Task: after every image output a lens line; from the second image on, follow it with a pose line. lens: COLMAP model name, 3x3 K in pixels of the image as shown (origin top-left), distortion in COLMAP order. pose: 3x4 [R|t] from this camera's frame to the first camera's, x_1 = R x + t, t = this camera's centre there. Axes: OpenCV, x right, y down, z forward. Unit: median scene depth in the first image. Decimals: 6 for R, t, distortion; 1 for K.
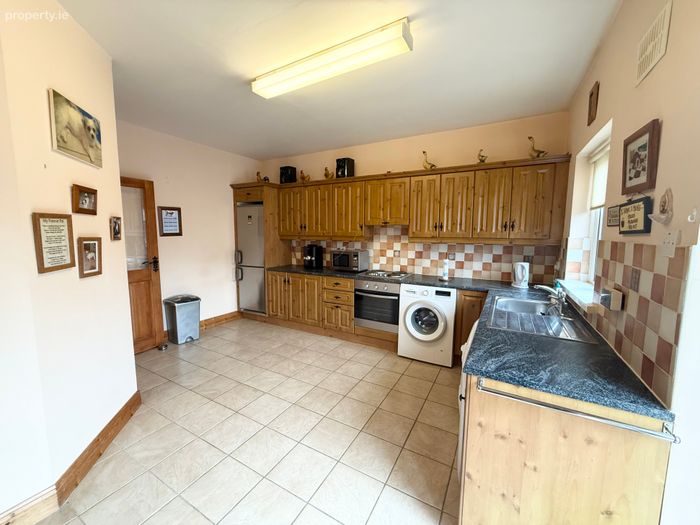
lens RADIAL K [[279.2, 0, 345.3], [0, 279.2, 262.3], [0, 0, 1]] dist [-0.003566, 0.000394]
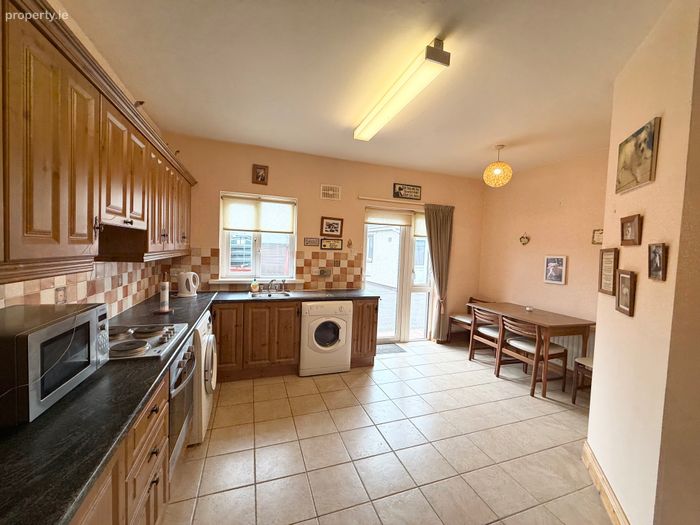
lens RADIAL K [[279.2, 0, 350.2], [0, 279.2, 259.6], [0, 0, 1]] dist [-0.003566, 0.000394]
pose [[-0.754666, -0.061479, 0.653223, -0.727859], [0.025158, 0.992157, 0.122443, -0.227453], [-0.655627, 0.108837, -0.747200, 1.982910]]
